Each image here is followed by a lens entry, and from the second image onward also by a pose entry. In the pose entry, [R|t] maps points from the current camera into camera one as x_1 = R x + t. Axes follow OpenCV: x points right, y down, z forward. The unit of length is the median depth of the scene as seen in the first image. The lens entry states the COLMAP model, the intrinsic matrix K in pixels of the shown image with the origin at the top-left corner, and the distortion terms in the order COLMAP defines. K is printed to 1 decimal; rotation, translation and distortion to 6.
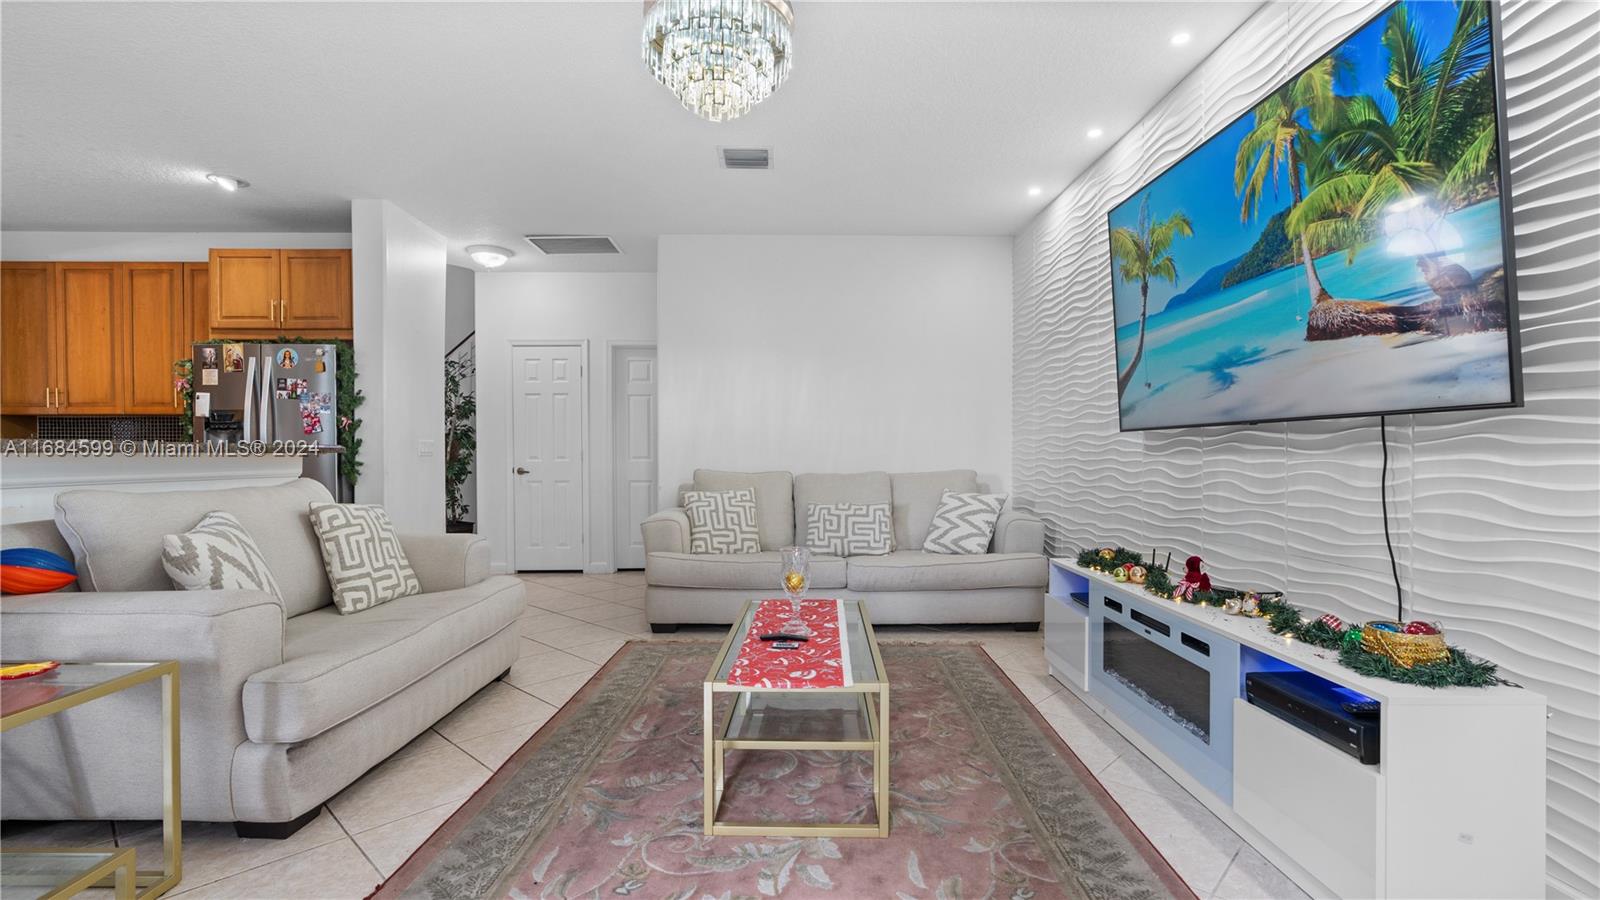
lens RADIAL K [[717.6, 0, 800.6], [0, 717.6, 461.4], [0, 0, 1]] dist [-0.008757, 0.004726]
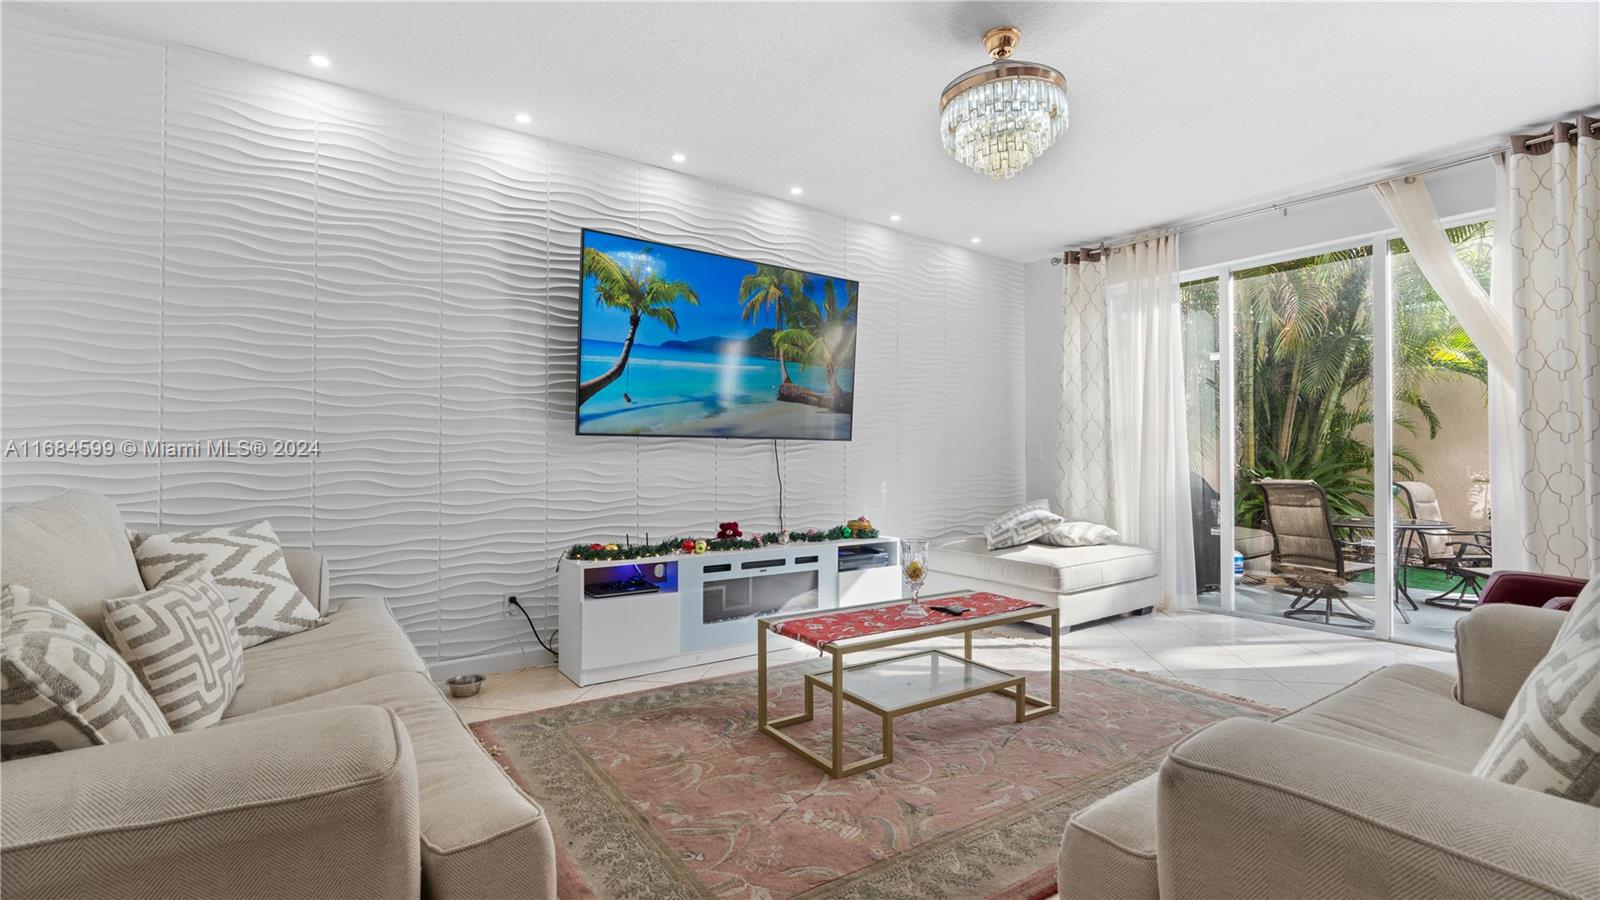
lens RADIAL K [[717.6, 0, 794.5], [0, 717.6, 450.4], [0, 0, 1]] dist [-0.008757, 0.004726]
pose [[-0.563991, 0.007262, 0.825749, -0.860613], [0.006066, 0.999971, -0.004651, -0.016383], [-0.825759, 0.002385, -0.564019, 1.860918]]
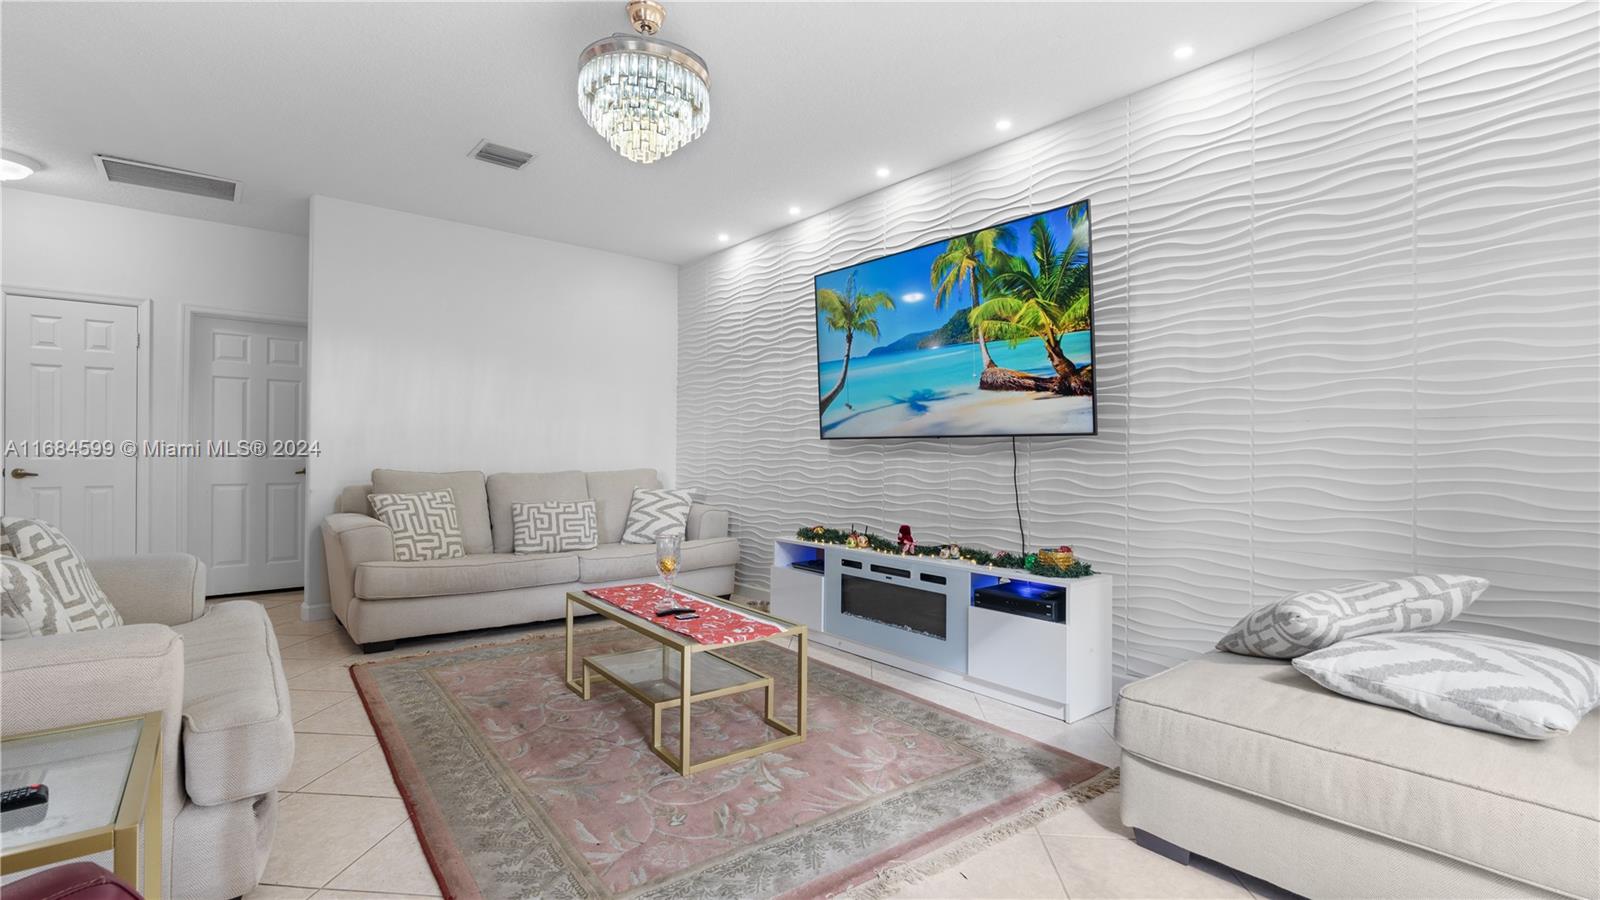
lens RADIAL K [[717.6, 0, 794.5], [0, 717.6, 450.2], [0, 0, 1]] dist [-0.008757, 0.004726]
pose [[0.787512, 0.011708, 0.616188, -0.589405], [-0.002500, 0.999872, -0.015803, 0.000126], [-0.616294, 0.010905, 0.787441, -0.043271]]
